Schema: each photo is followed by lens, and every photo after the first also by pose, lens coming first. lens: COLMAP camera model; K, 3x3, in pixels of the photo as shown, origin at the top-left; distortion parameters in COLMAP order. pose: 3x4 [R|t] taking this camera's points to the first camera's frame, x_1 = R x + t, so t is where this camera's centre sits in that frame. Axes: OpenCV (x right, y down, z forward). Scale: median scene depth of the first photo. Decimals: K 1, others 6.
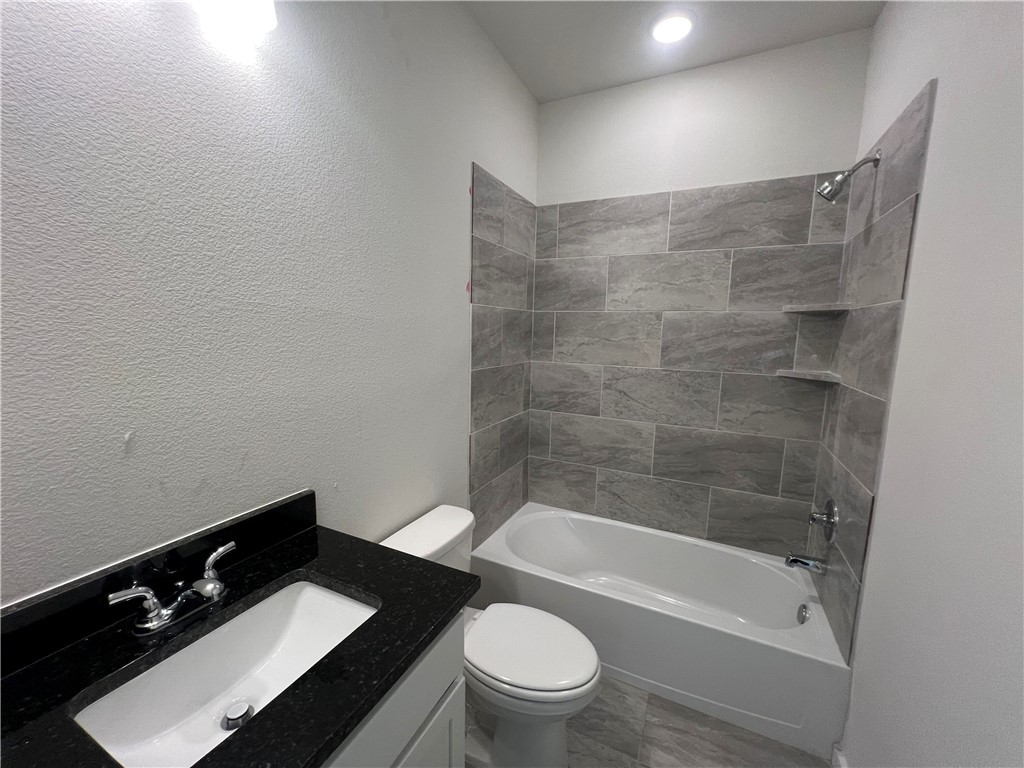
lens RADIAL K [[411.2, 0, 512.0], [0, 411.2, 384.0], [0, 0, 1]] dist [-0.000795, -0.000097]
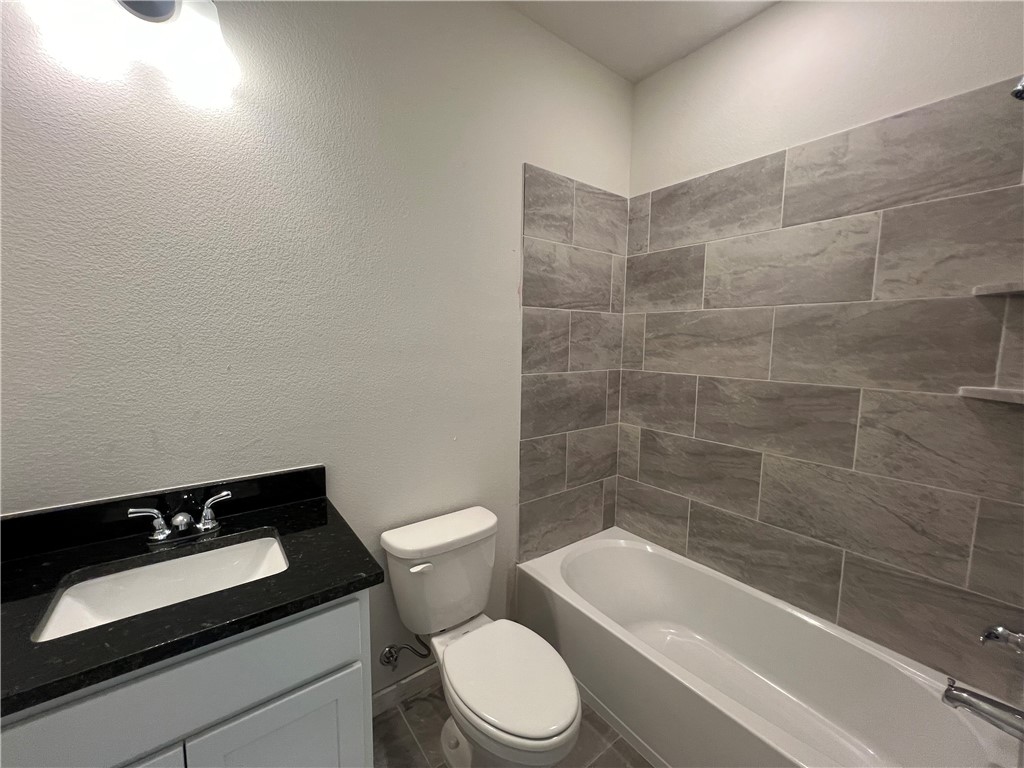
lens RADIAL K [[411.2, 0, 512.0], [0, 411.2, 384.0], [0, 0, 1]] dist [-0.000795, -0.000097]
pose [[0.891304, 0.038657, -0.451755, 0.330894], [-0.055540, 0.998164, -0.024166, 0.016500], [0.449991, 0.046629, 0.891815, 0.123345]]
